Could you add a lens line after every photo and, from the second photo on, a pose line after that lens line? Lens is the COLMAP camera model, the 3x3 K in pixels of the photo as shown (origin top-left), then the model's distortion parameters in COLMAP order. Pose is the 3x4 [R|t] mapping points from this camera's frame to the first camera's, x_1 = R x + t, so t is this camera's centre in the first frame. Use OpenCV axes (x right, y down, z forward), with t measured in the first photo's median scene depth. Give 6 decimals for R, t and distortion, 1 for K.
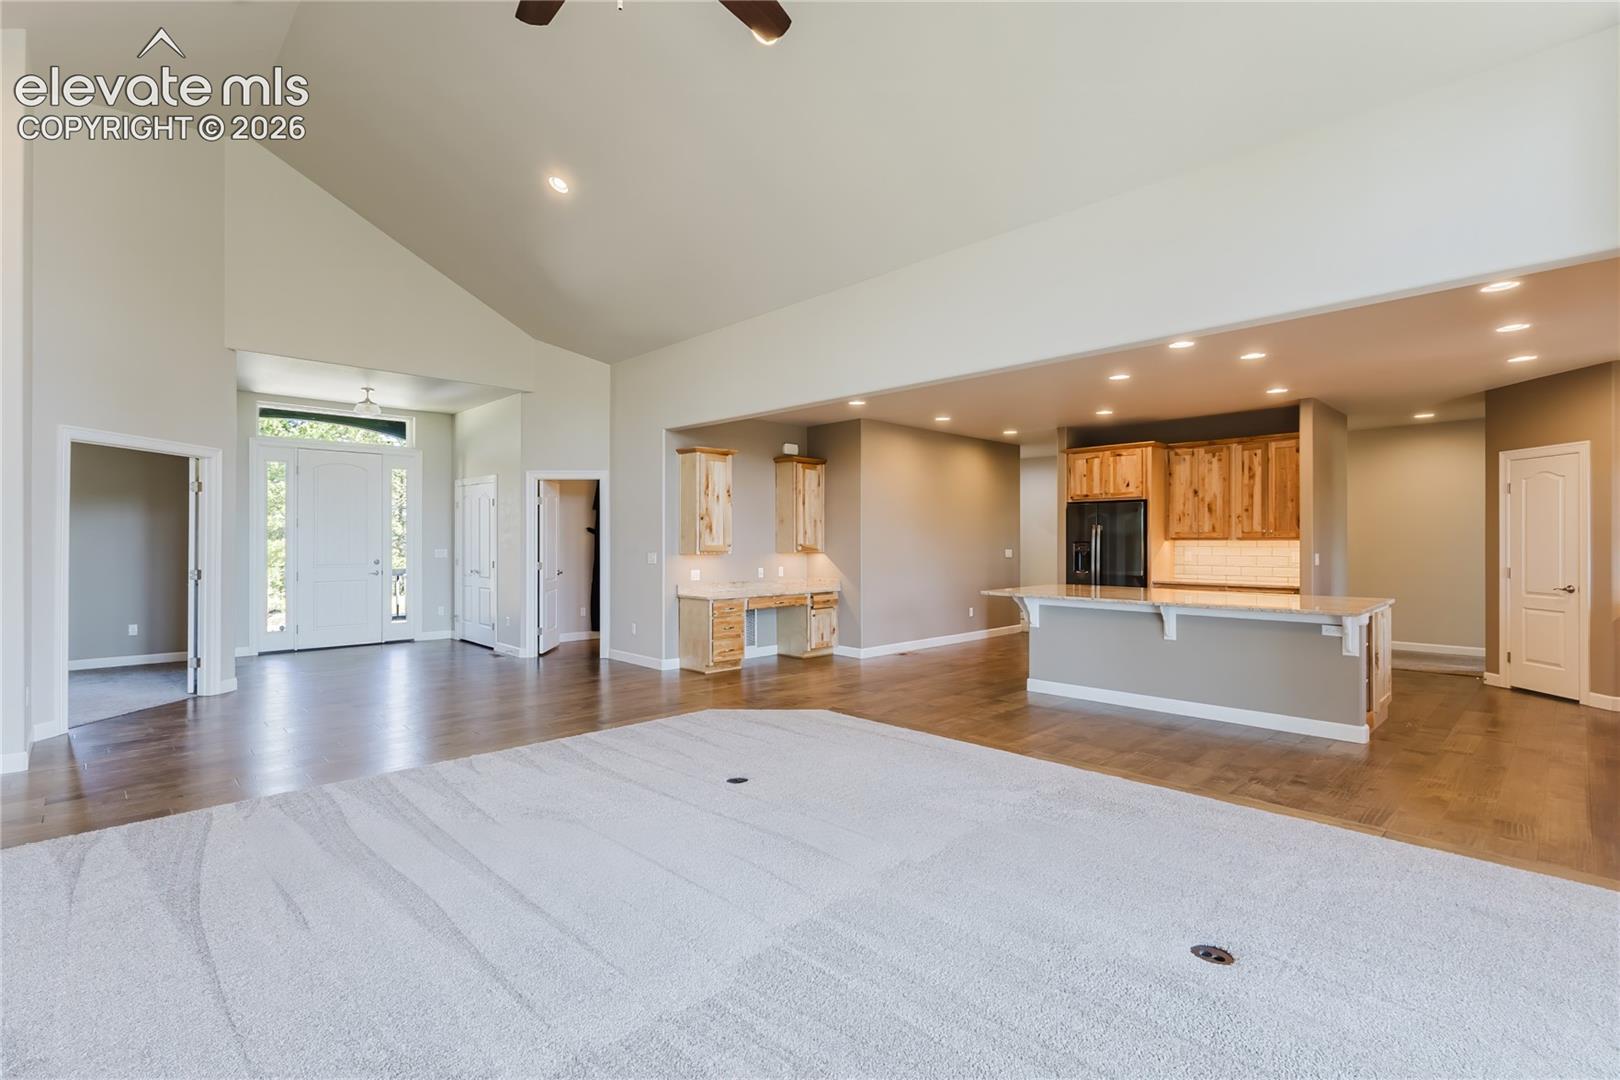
lens RADIAL K [[742.3, 0, 808.2], [0, 742.3, 543.6], [0, 0, 1]] dist [-0.001729, 0.003303]
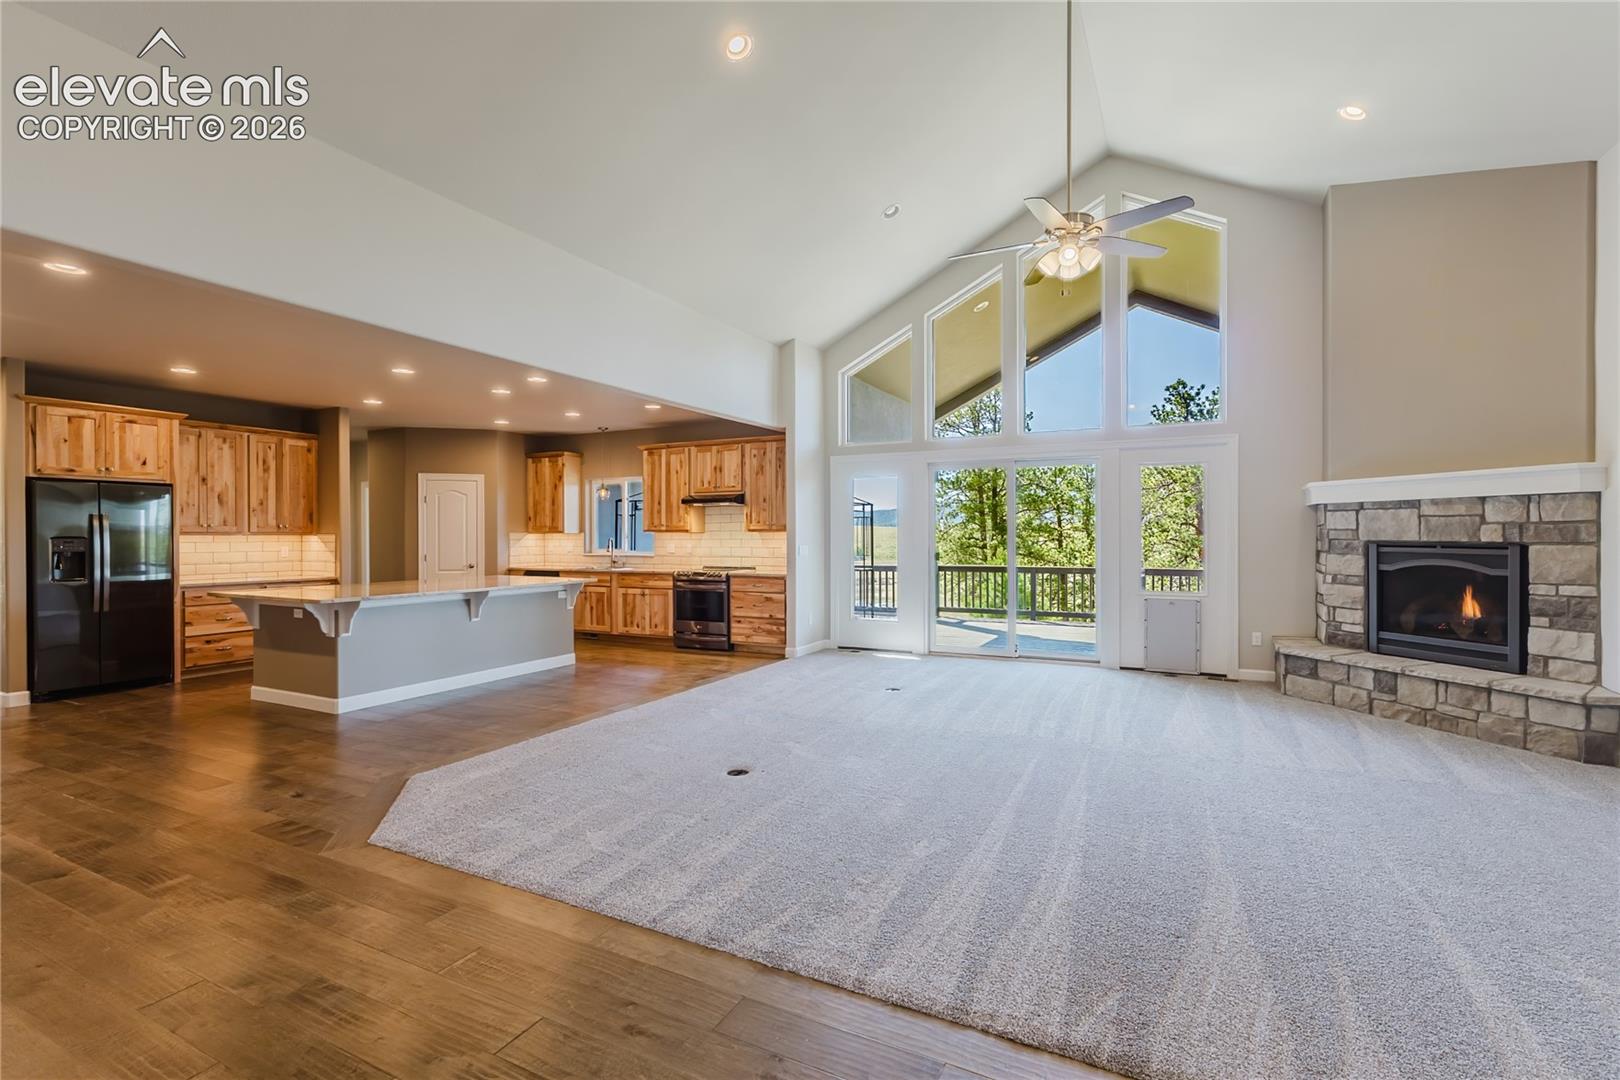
lens RADIAL K [[742.3, 0, 807.1], [0, 742.3, 539.7], [0, 0, 1]] dist [-0.001729, 0.003303]
pose [[-0.318517, -0.004479, 0.947906, -0.536886], [0.006294, 0.999957, 0.006840, -0.000527], [-0.947896, 0.008145, -0.318476, 0.616046]]
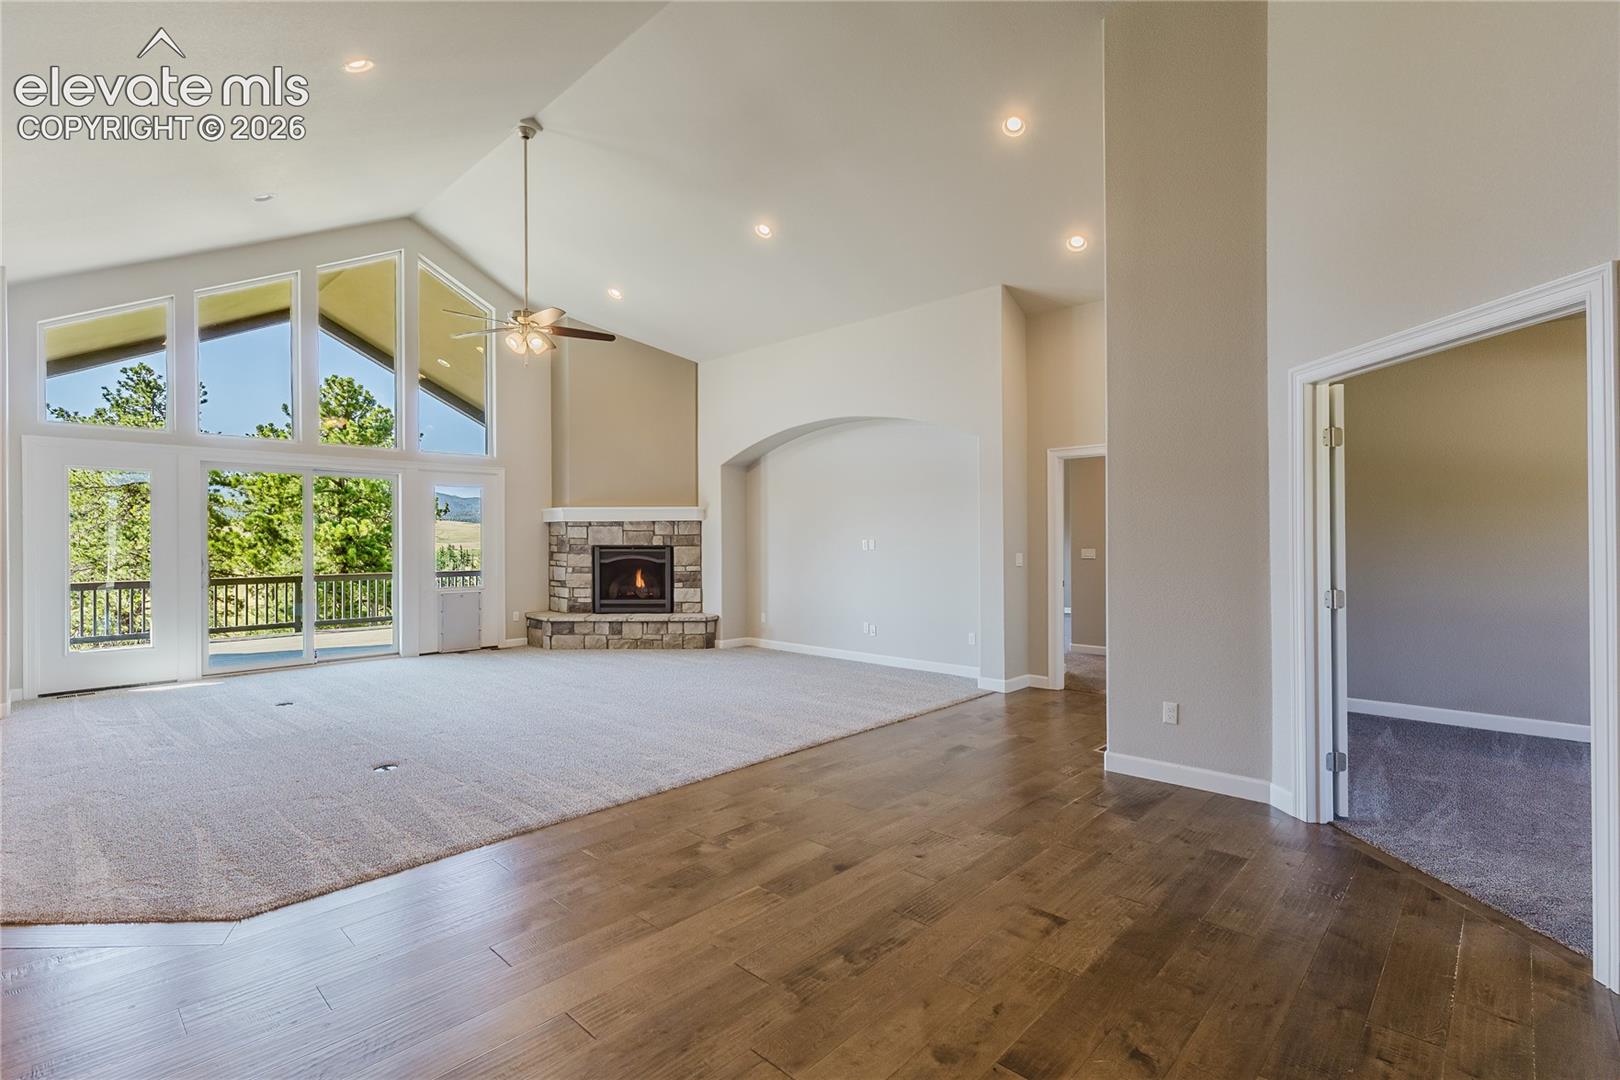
lens RADIAL K [[742.3, 0, 808.5], [0, 742.3, 538.5], [0, 0, 1]] dist [-0.001729, 0.003303]
pose [[-0.999156, 0.005545, -0.040693, -0.327608], [0.005429, 0.999981, 0.002962, -0.003480], [0.040708, 0.002738, -0.999167, 1.040704]]
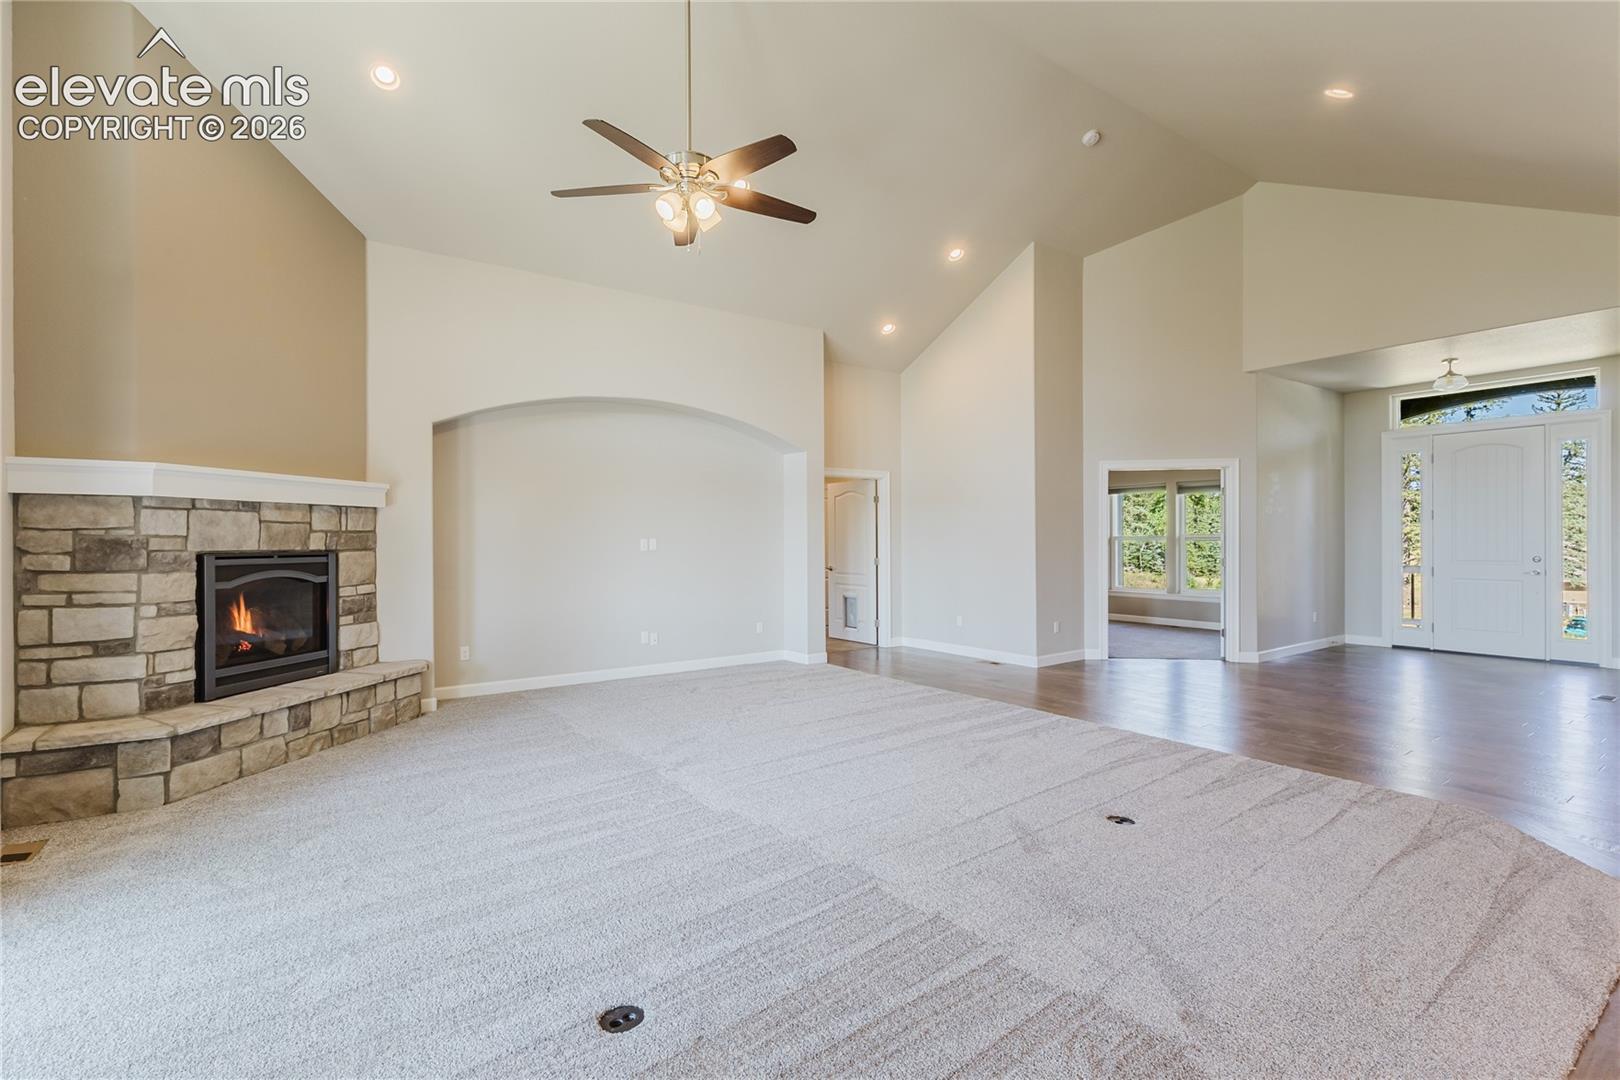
lens RADIAL K [[742.3, 0, 805.7], [0, 742.3, 540.2], [0, 0, 1]] dist [-0.001729, 0.003303]
pose [[-0.153223, 0.004886, -0.988180, 0.393411], [0.001708, 0.999988, 0.004679, -0.001163], [0.988190, -0.000971, -0.153230, 0.388923]]
